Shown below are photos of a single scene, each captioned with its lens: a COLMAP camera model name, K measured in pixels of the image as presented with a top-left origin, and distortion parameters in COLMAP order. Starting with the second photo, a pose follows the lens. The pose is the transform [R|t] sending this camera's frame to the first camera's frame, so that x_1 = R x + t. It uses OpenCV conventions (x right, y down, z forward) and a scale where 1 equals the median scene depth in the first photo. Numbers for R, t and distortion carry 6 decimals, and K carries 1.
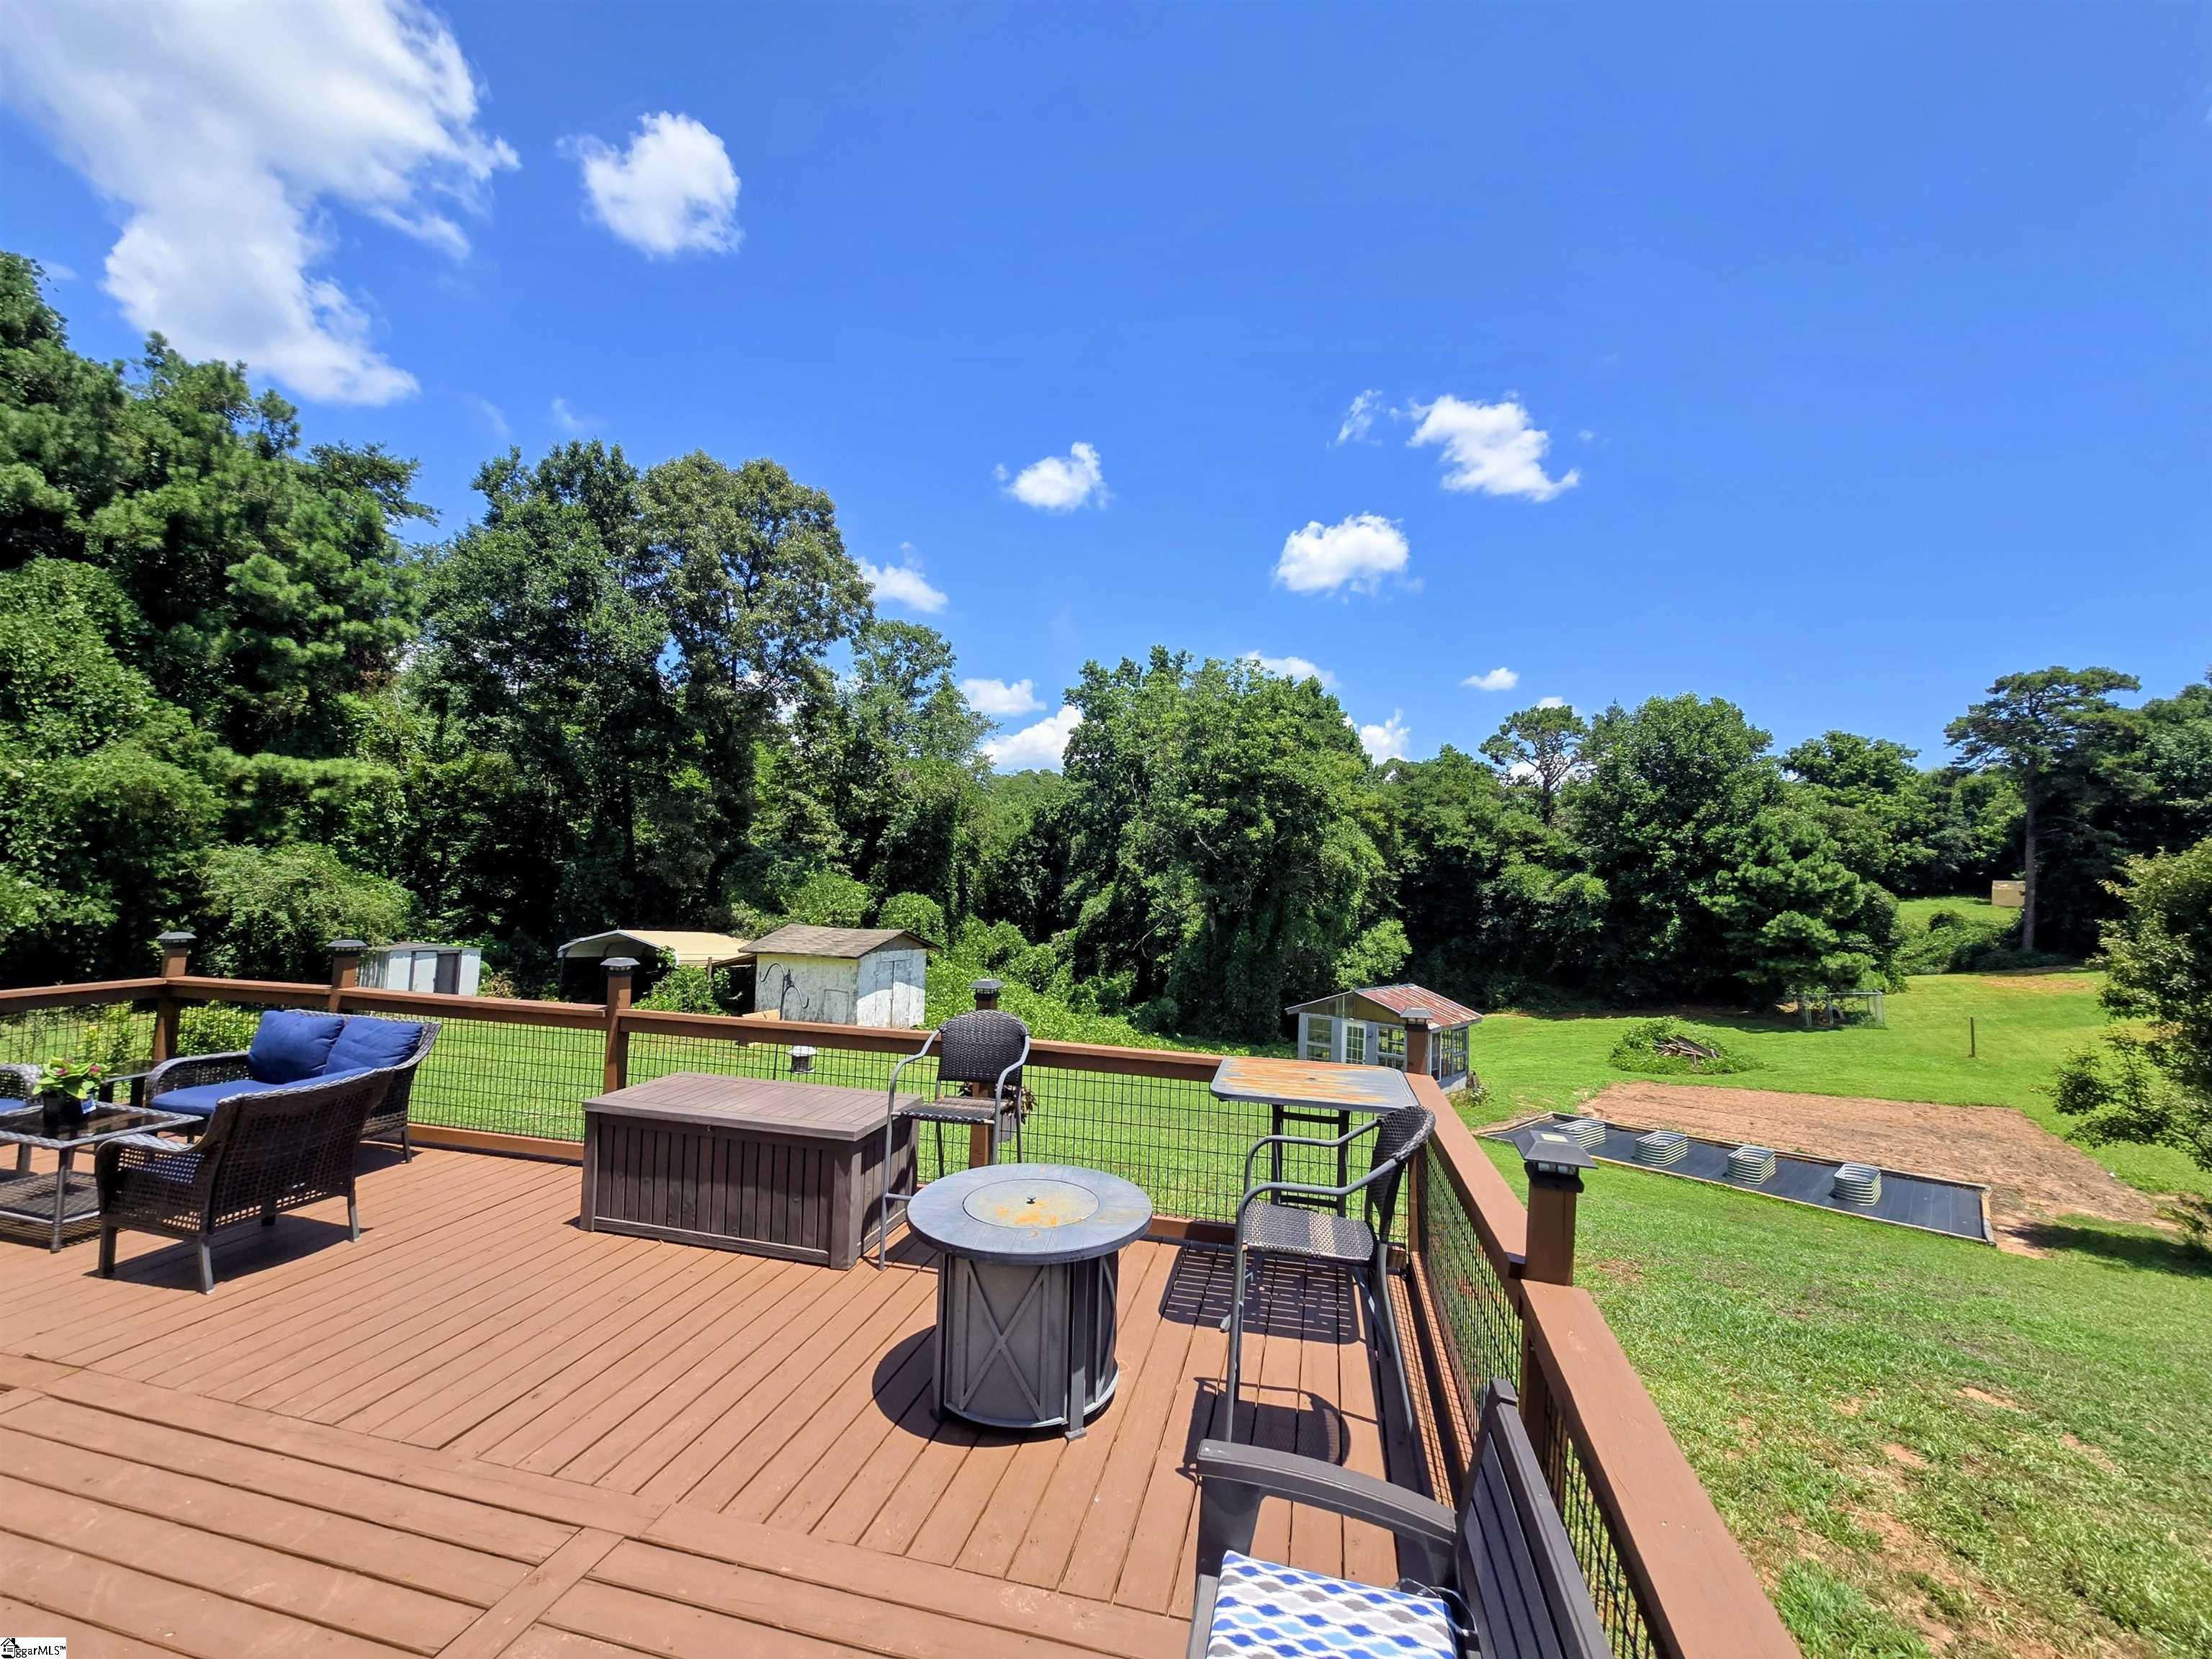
lens RADIAL K [[903.8, 0, 1106.0], [0, 903.8, 829.5], [0, 0, 1]] dist [-0.001680, -0.000276]
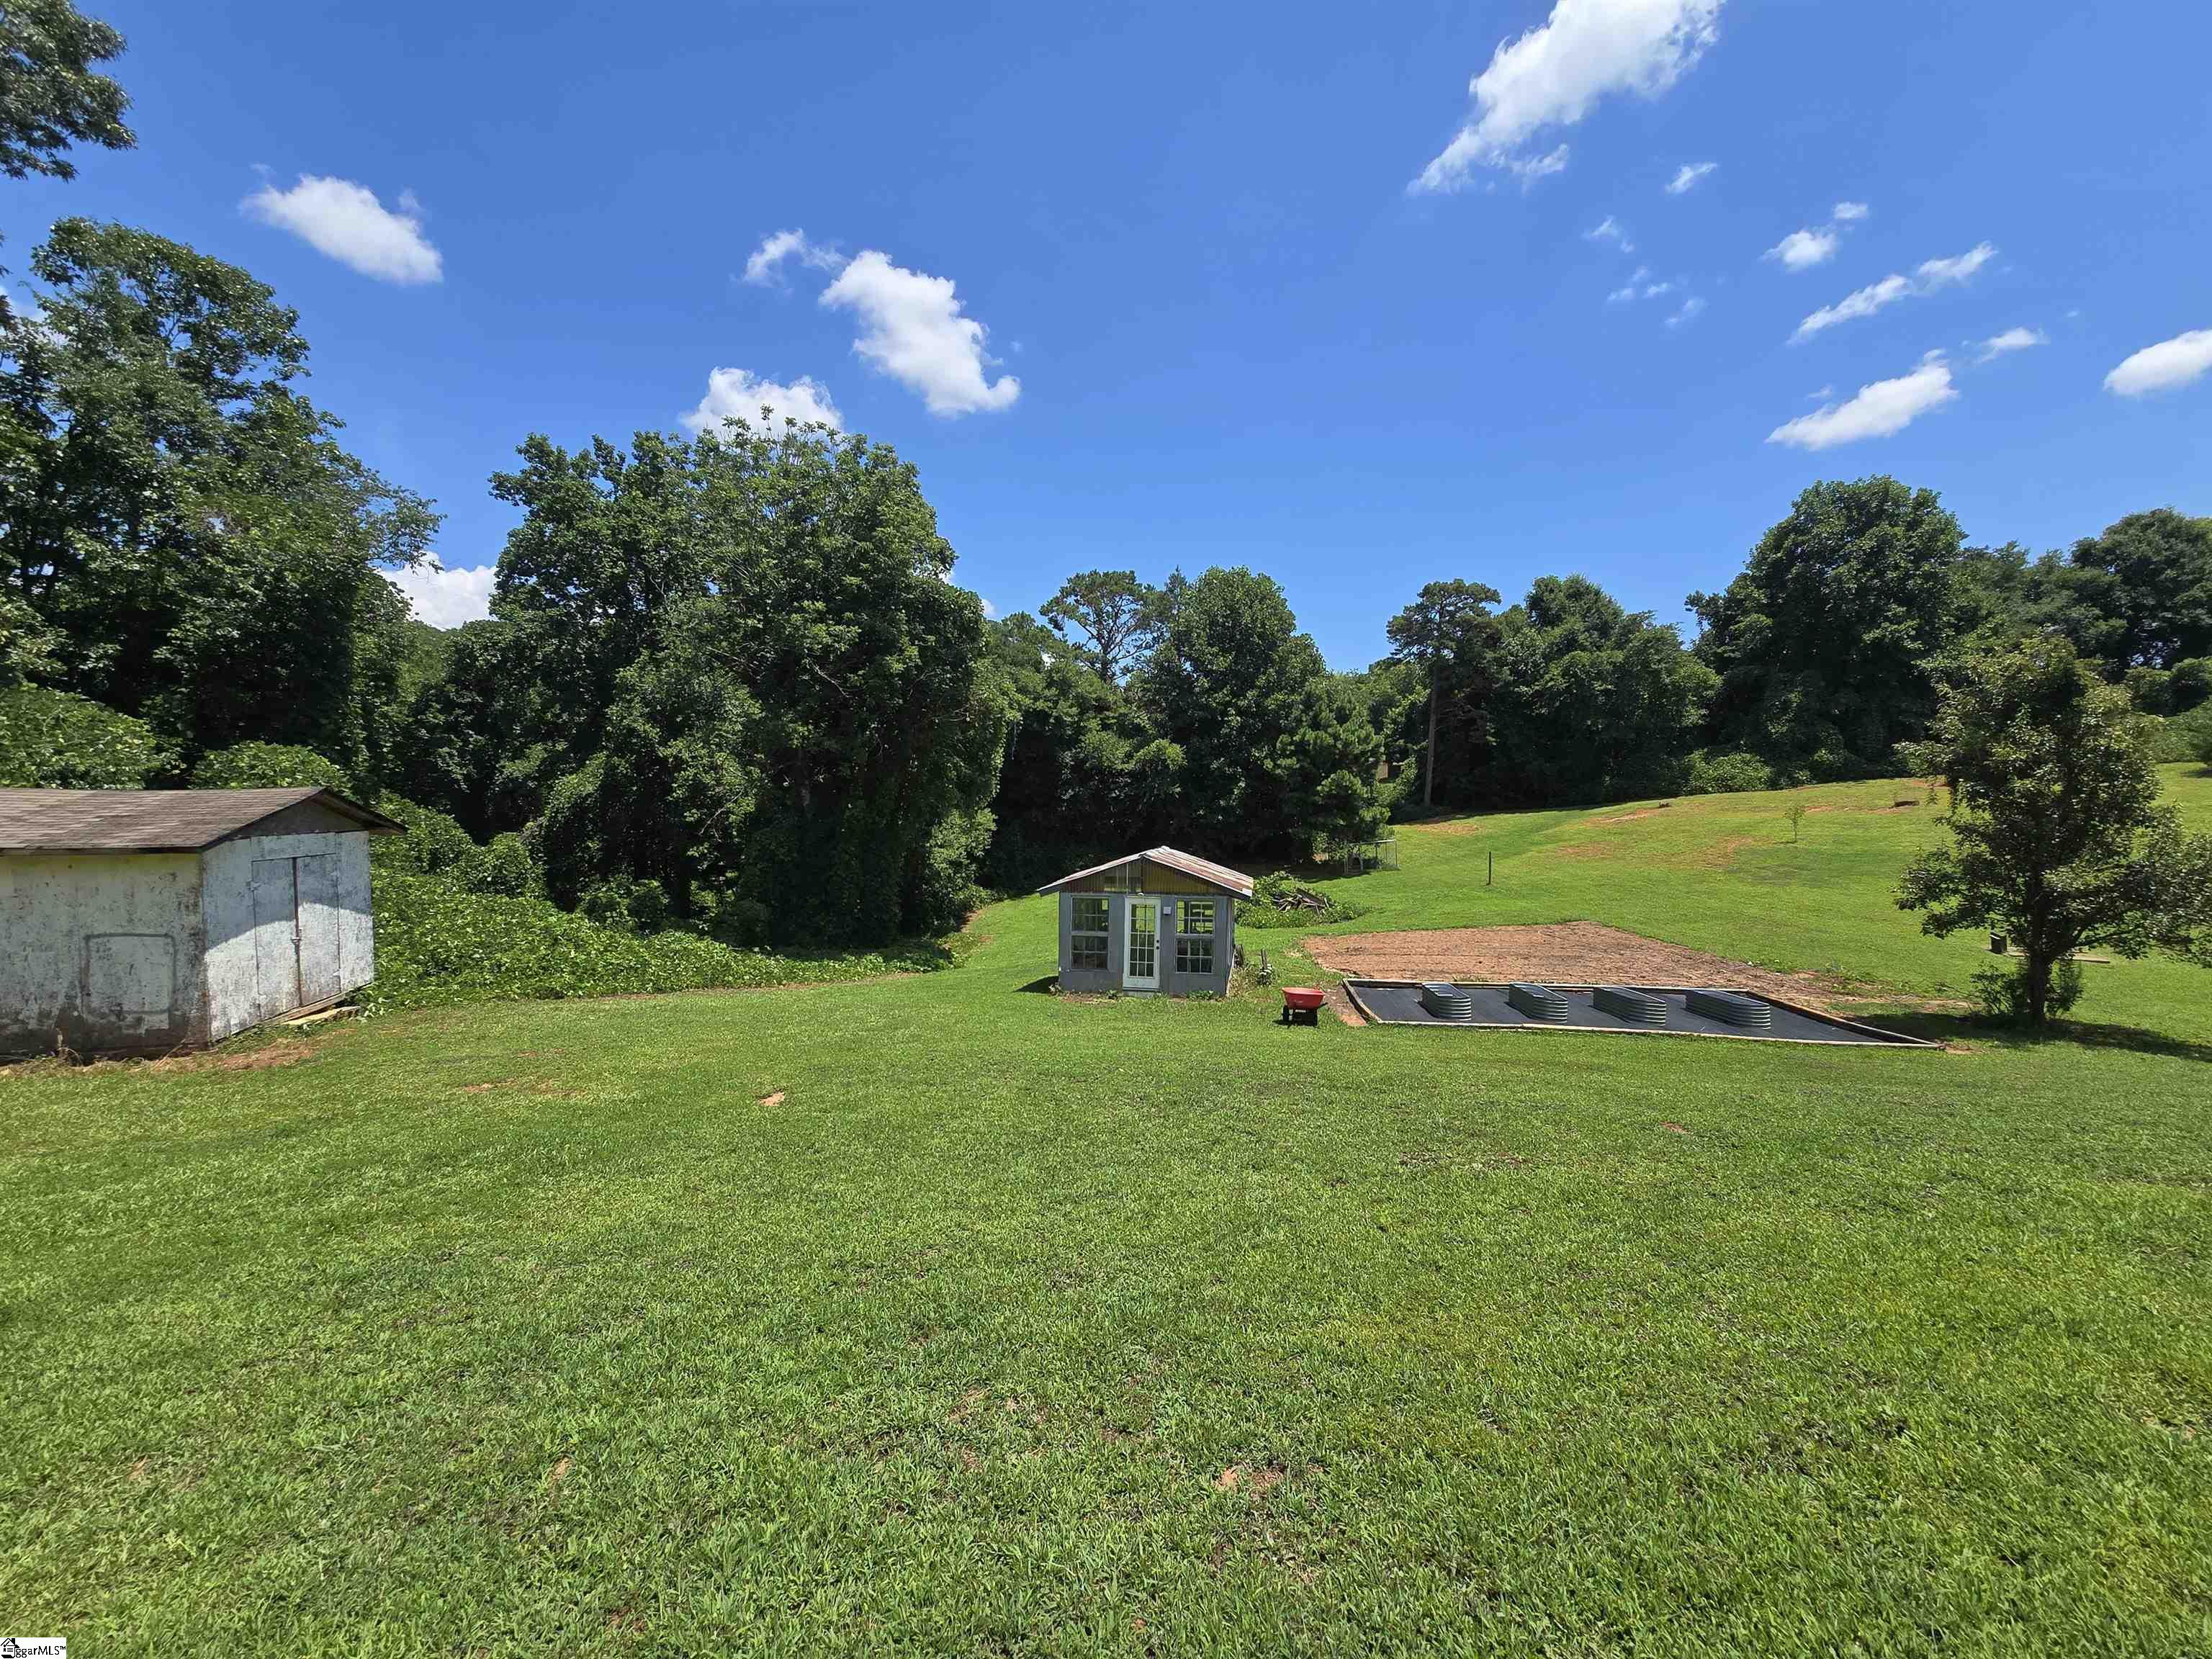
lens RADIAL K [[903.8, 0, 1106.0], [0, 903.8, 829.5], [0, 0, 1]] dist [-0.001680, -0.000276]
pose [[0.825646, -0.046131, 0.562299, -0.084393], [-0.018812, 0.993846, 0.109158, 0.041202], [-0.563875, -0.100704, 0.819698, 0.222393]]
